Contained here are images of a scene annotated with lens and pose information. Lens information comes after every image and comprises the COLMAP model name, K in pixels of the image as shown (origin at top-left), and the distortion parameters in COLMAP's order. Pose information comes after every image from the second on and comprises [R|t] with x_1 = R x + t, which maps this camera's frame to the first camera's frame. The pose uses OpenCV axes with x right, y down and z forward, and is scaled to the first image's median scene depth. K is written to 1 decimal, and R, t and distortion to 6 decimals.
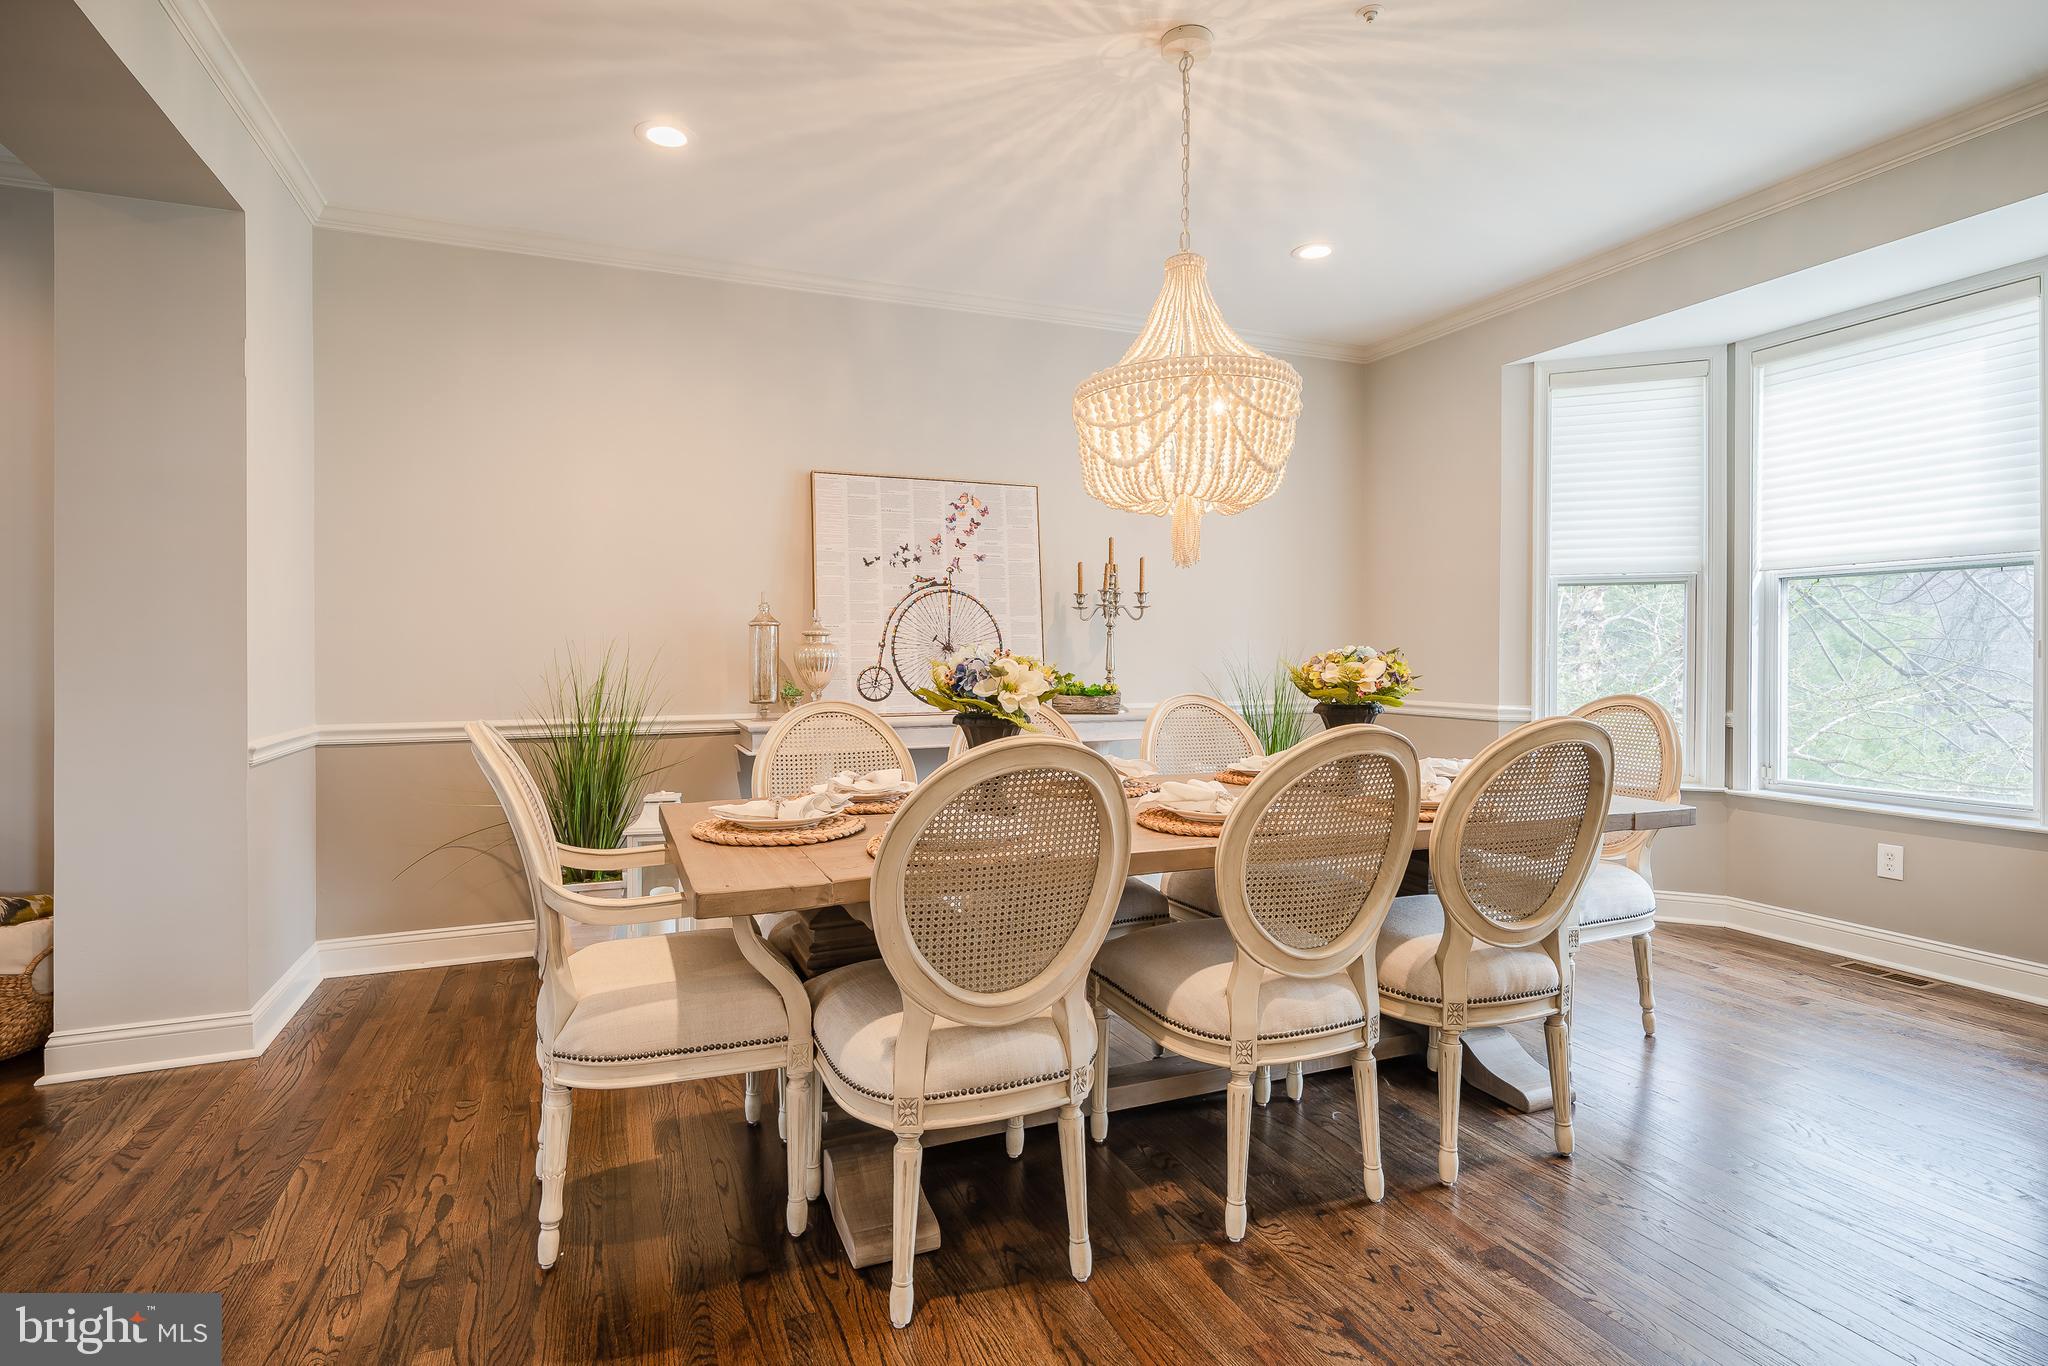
lens RADIAL K [[1025.4, 0, 1017.1], [0, 1025.4, 668.1], [0, 0, 1]] dist [-0.001573, -0.000097]
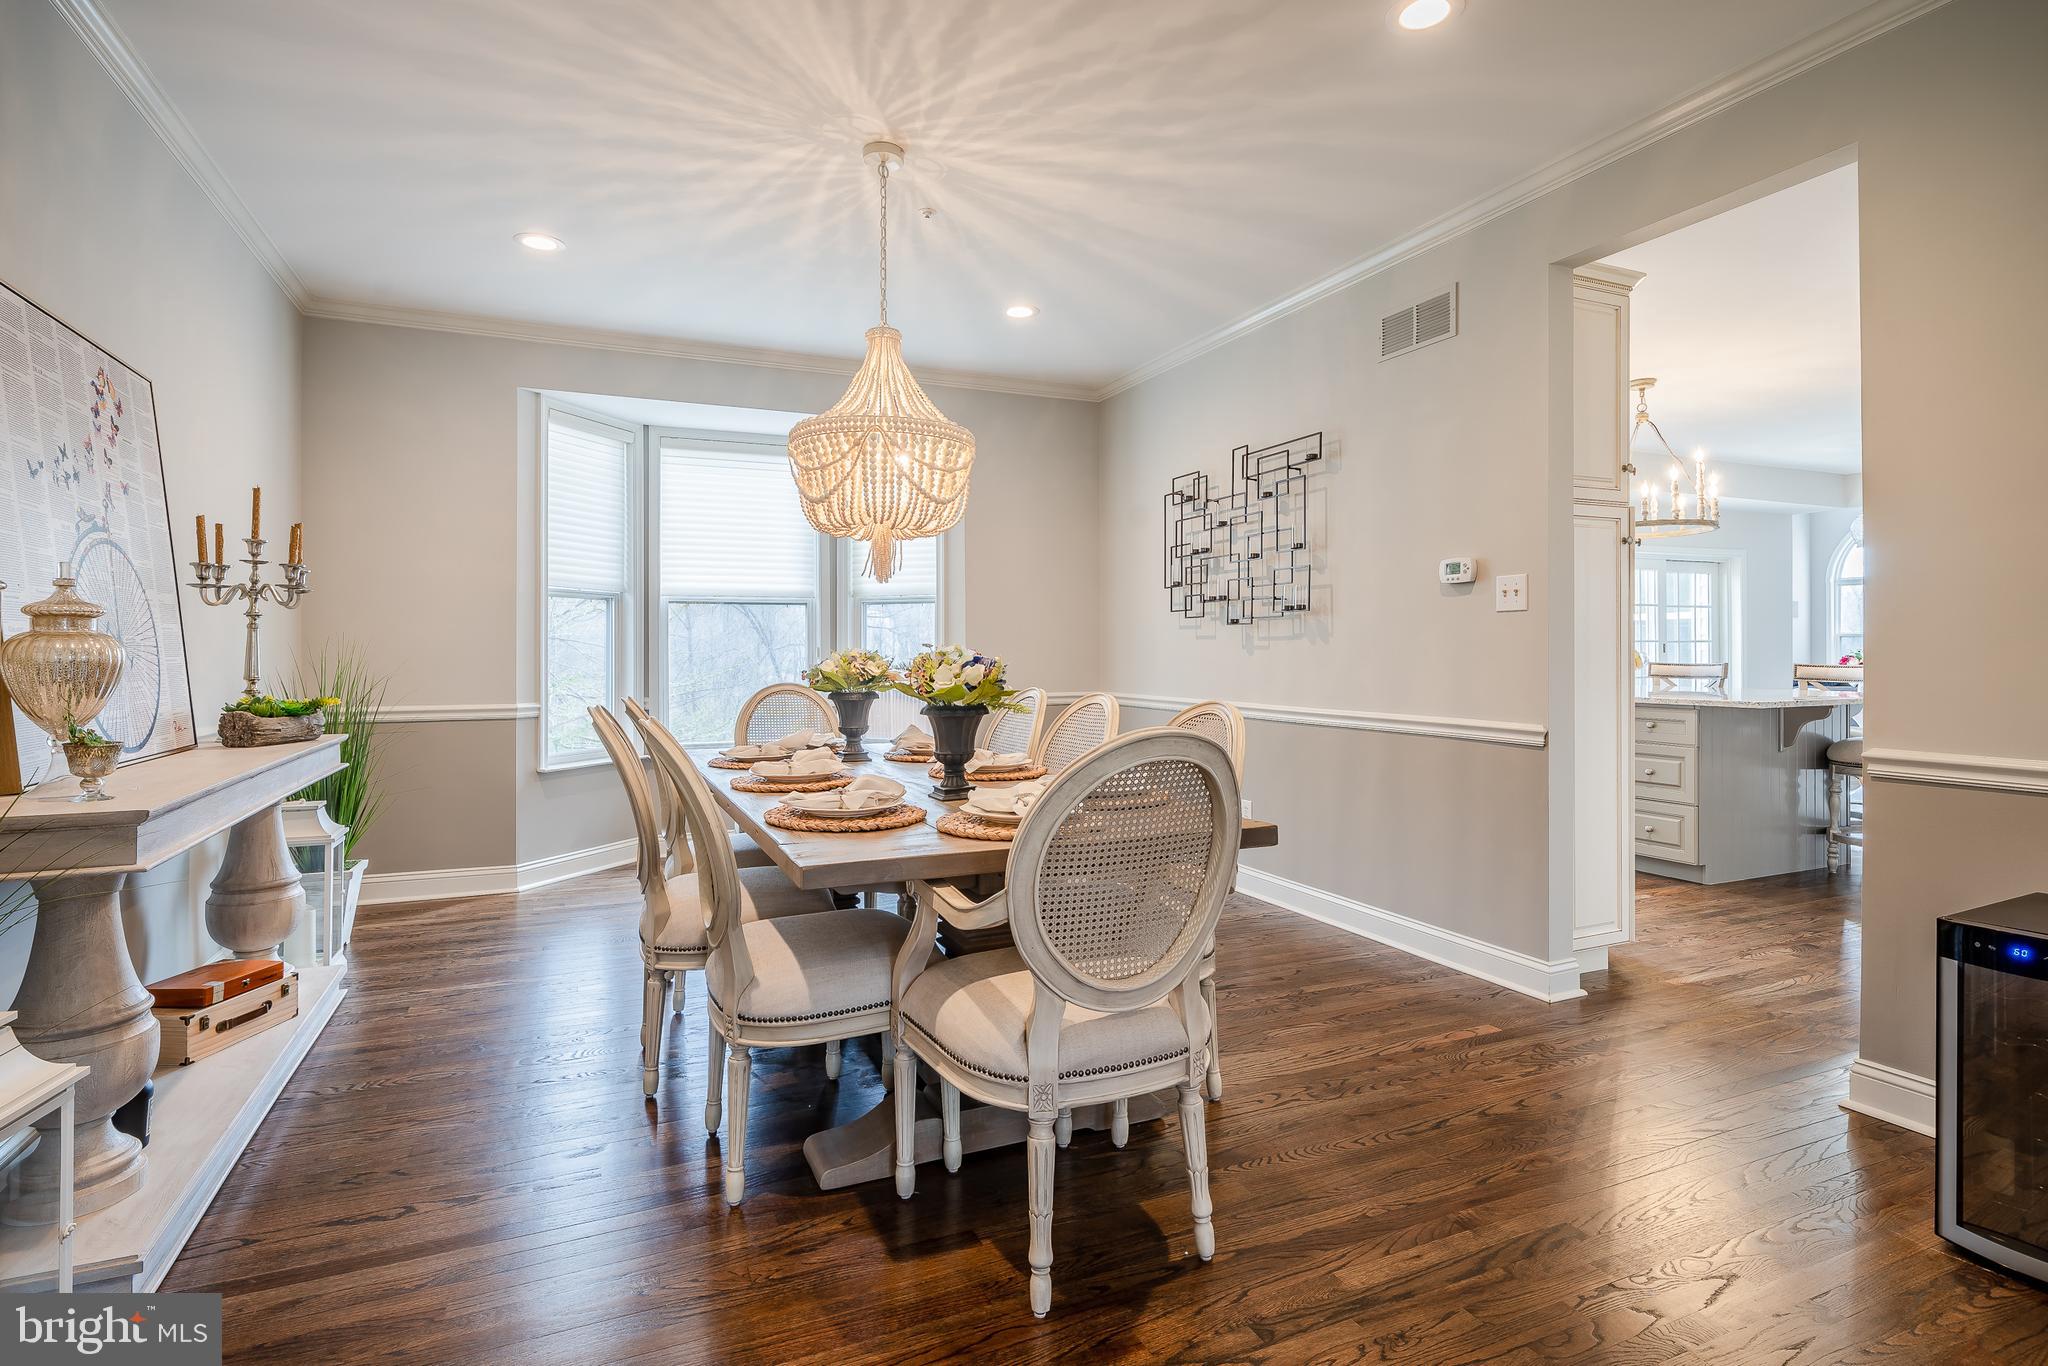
lens RADIAL K [[1025.4, 0, 1018.4], [0, 1025.4, 670.2], [0, 0, 1]] dist [-0.001573, -0.000097]
pose [[-0.031597, -0.014668, 0.999393, -0.674733], [0.016017, 0.999756, 0.015179, -0.006953], [-0.999372, 0.016487, -0.031354, 0.559543]]
